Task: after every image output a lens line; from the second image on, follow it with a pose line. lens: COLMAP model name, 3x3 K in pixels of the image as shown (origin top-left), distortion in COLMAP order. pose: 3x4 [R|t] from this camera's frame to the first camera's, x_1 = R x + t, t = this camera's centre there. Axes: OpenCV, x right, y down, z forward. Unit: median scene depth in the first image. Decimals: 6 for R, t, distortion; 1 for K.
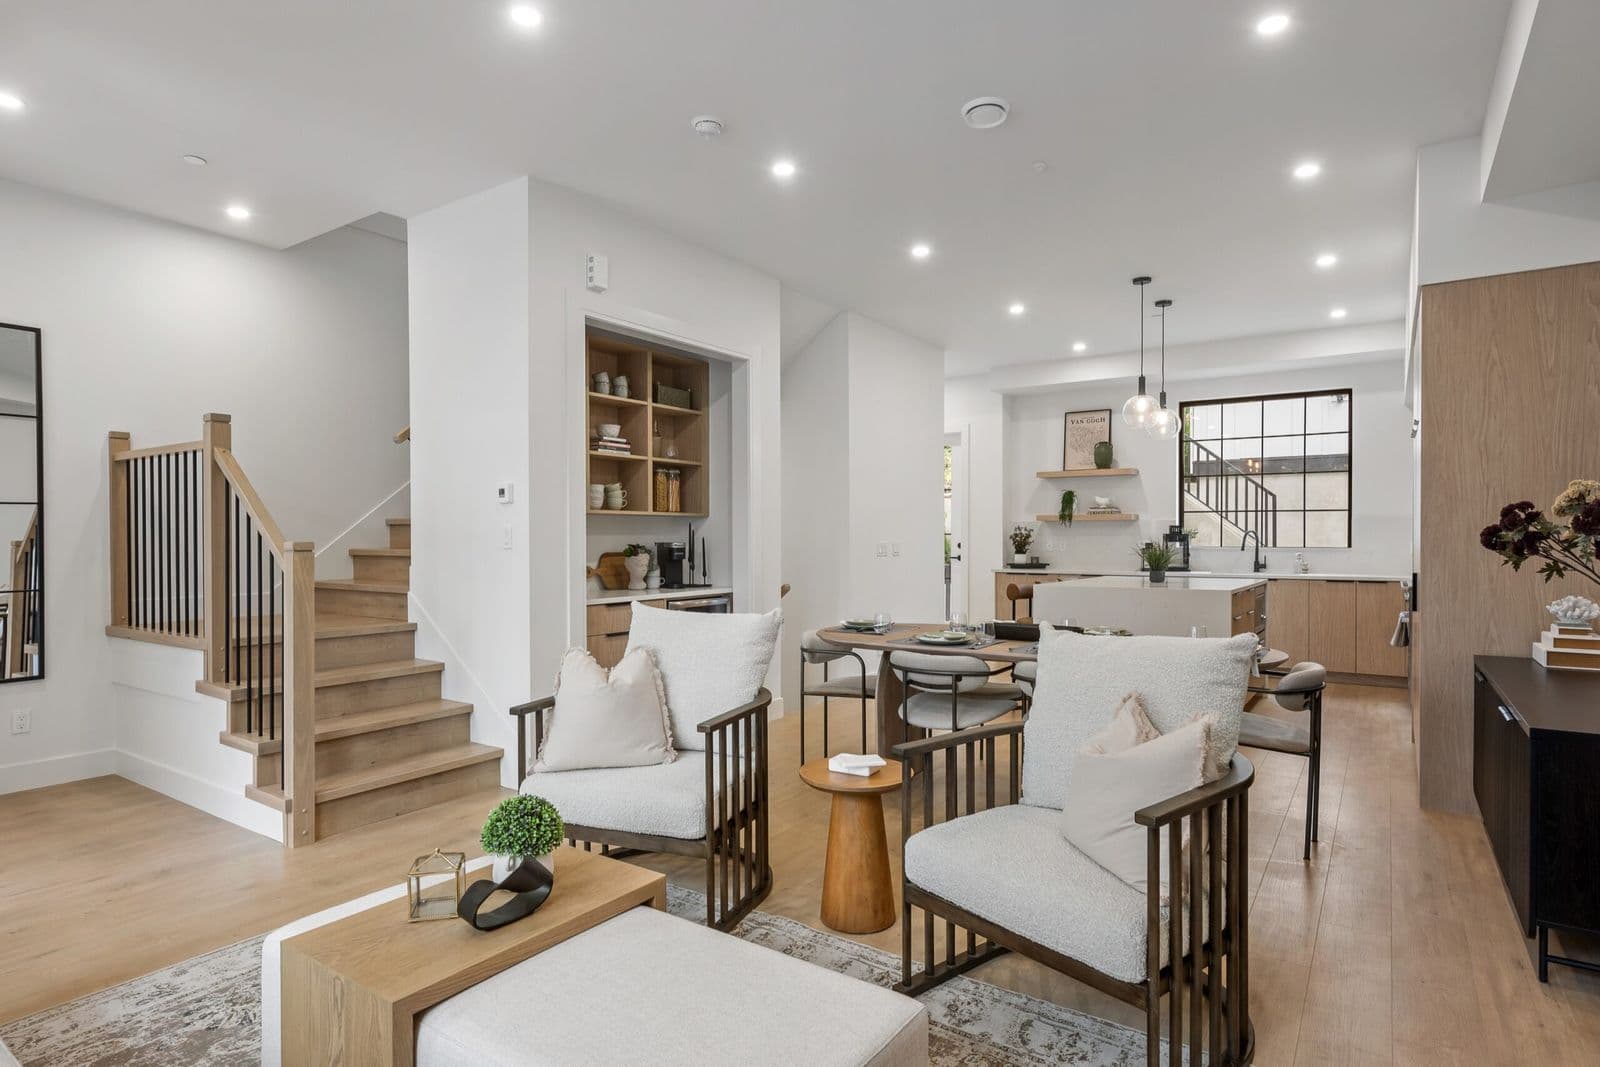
lens RADIAL K [[867.0, 0, 800.0], [0, 867.0, 533.5], [0, 0, 1]] dist [-0.003678, -0.000372]
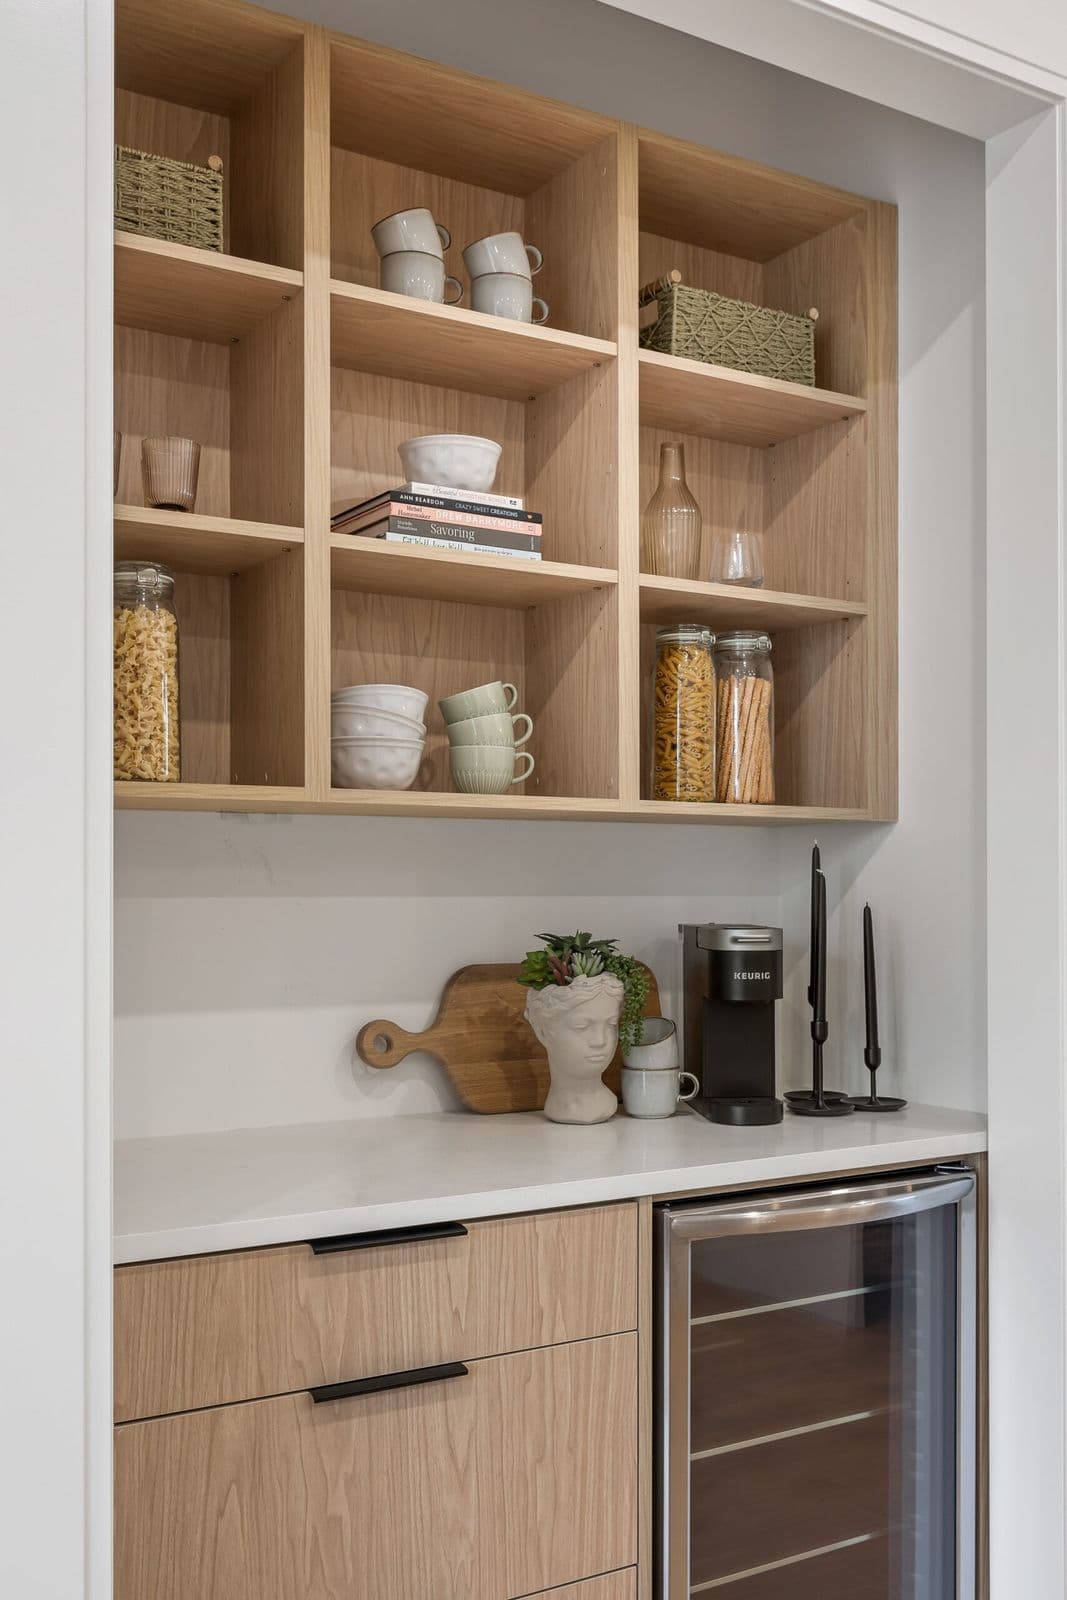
lens RADIAL K [[1627.8, 0, 530.3], [0, 1627.8, 853.5], [0, 0, 1]] dist [0.018536, 0.007930]
pose [[0.924440, 0.001282, -0.381324, -0.025461], [-0.006169, 0.999914, -0.011596, -0.004862], [0.381277, 0.013072, 0.924369, 0.566215]]
